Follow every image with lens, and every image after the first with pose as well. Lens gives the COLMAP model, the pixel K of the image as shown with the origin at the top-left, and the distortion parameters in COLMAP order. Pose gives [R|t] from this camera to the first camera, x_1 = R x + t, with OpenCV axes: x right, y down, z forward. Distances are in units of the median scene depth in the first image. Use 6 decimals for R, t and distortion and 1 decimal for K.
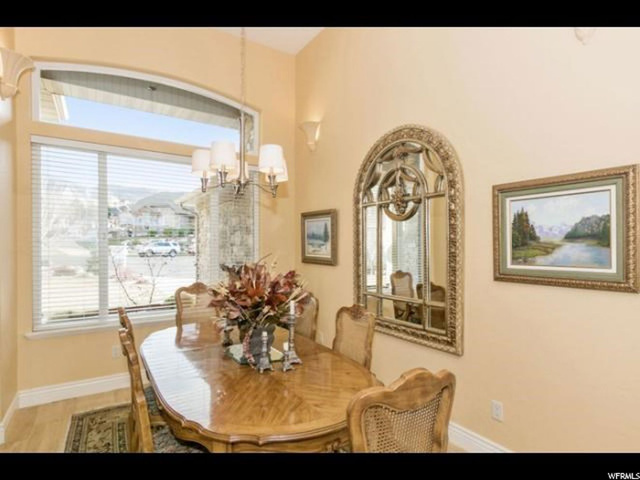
lens RADIAL K [[345.1, 0, 318.0], [0, 345.1, 244.1], [0, 0, 1]] dist [0.004496, -0.003221]
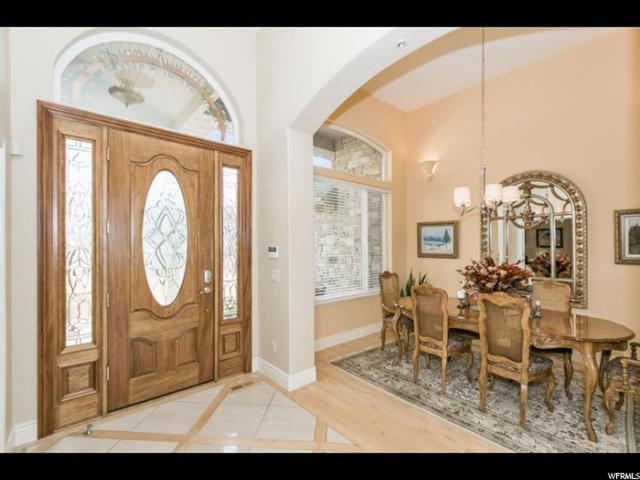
lens RADIAL K [[294.7, 0, 300.6], [0, 294.7, 239.6], [0, 0, 1]] dist [-0.003111, -0.000804]
pose [[0.991636, -0.005422, 0.128955, -0.739956], [0.007363, 0.999867, -0.014577, -0.005226], [-0.128859, 0.015404, 0.991543, -0.164852]]
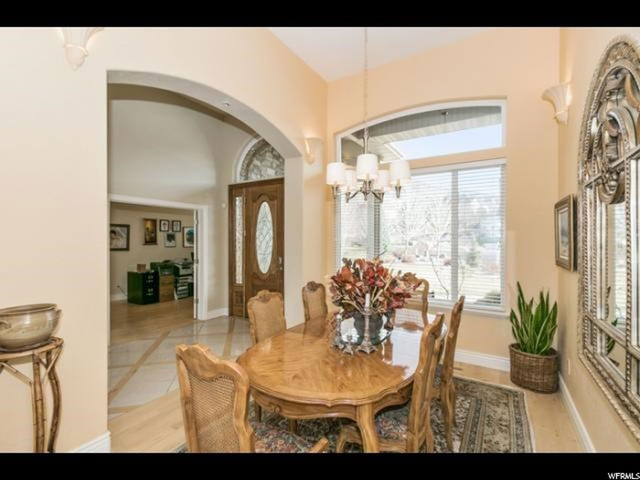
lens RADIAL K [[289.8, 0, 321.3], [0, 289.8, 239.8], [0, 0, 1]] dist [-0.018187, -0.000050]
pose [[0.429962, -0.002530, -0.902843, 0.326273], [-0.002839, 0.999987, -0.004154, -0.007527], [0.902842, 0.004349, 0.429950, 0.259163]]
